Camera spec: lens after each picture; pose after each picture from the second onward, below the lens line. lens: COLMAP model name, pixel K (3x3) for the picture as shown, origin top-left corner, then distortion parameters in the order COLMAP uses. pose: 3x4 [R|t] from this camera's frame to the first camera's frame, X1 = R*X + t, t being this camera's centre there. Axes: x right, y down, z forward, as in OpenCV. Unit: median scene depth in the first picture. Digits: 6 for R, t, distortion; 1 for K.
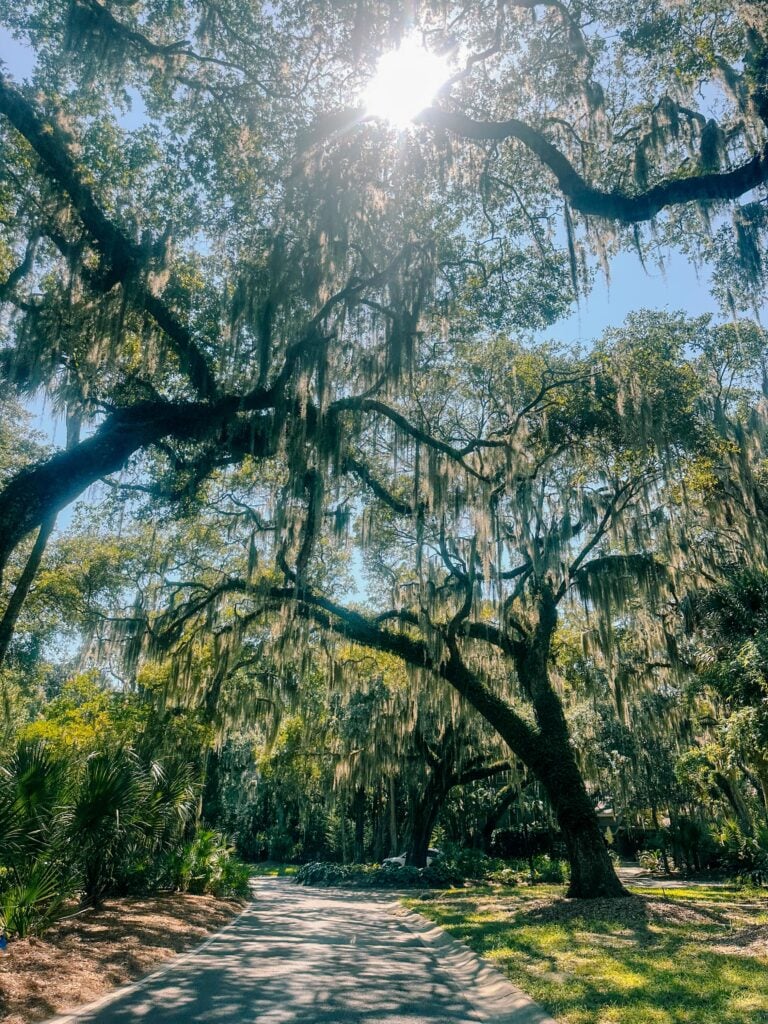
lens RADIAL K [[707.7, 0, 381.4], [0, 707.7, 514.0], [0, 0, 1]] dist [0.065013, -0.102072]
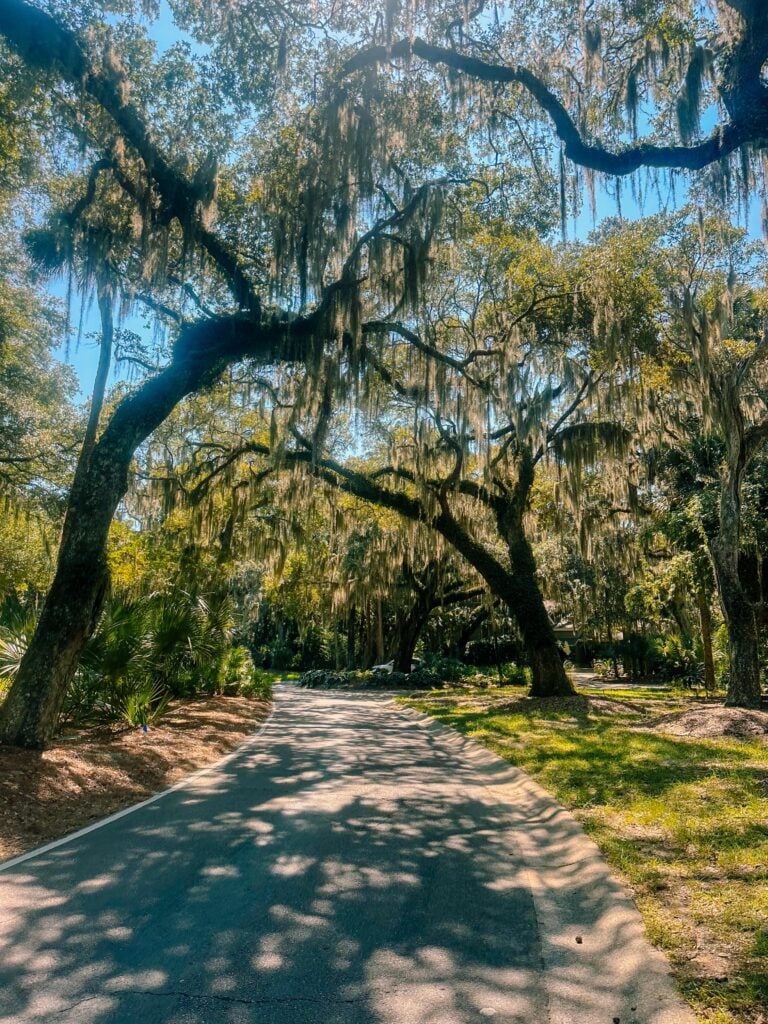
lens RADIAL K [[707.7, 0, 381.4], [0, 707.7, 514.0], [0, 0, 1]] dist [0.065013, -0.102072]
pose [[0.999612, -0.000495, 0.027838, -0.030500], [-0.006135, 0.971353, 0.237562, -0.062545], [-0.027159, -0.237641, 0.970973, -0.117685]]
